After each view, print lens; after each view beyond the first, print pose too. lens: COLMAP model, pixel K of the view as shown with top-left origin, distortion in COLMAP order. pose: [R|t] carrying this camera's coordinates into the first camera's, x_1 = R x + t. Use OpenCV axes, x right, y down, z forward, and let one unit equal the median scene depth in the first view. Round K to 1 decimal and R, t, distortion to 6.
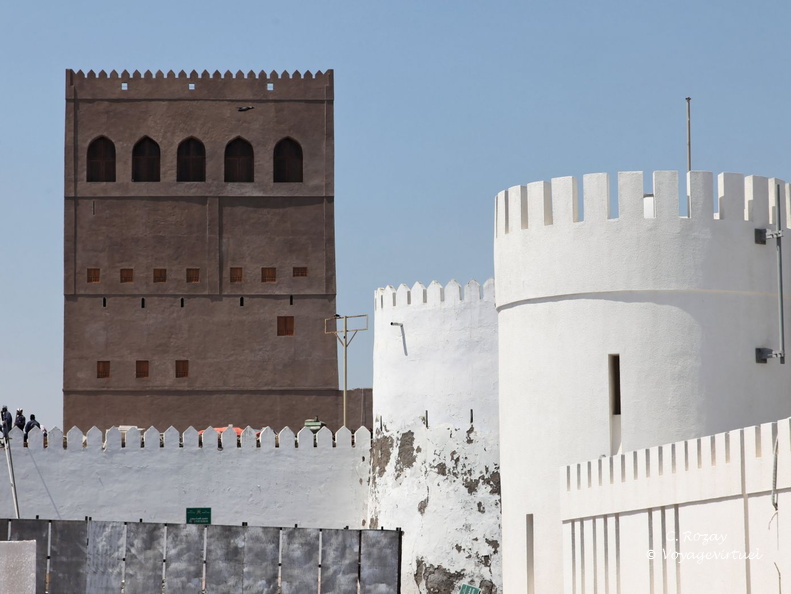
lens RADIAL K [[2332.1, 0, 395.5], [0, 2332.1, 295.9], [0, 0, 1]] dist [0.002118, 0.000000]
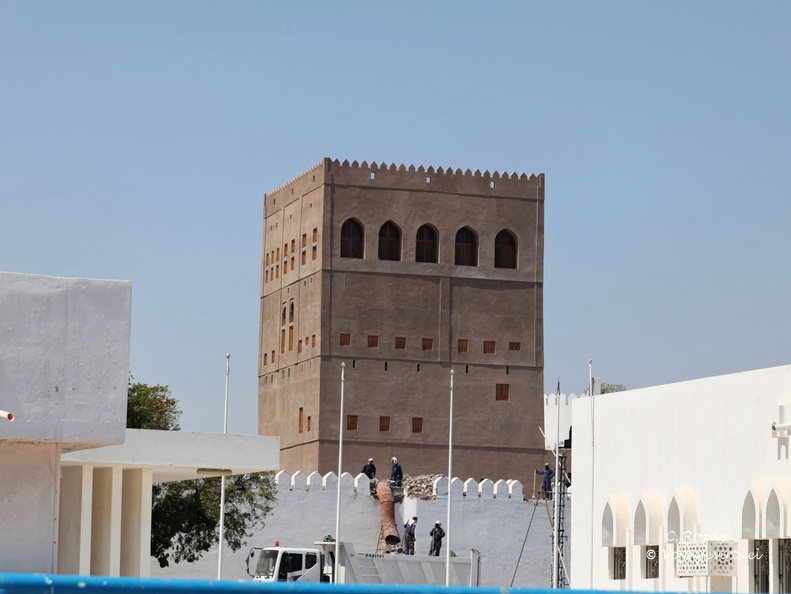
lens RADIAL K [[2332.1, 0, 395.5], [0, 2332.1, 298.0], [0, 0, 1]] dist [0.002118, 0.000000]
pose [[0.973791, 0.057672, 0.220012, -0.355231], [-0.050703, 0.998021, -0.037195, 0.011954], [-0.221721, 0.025065, 0.974788, -0.116581]]
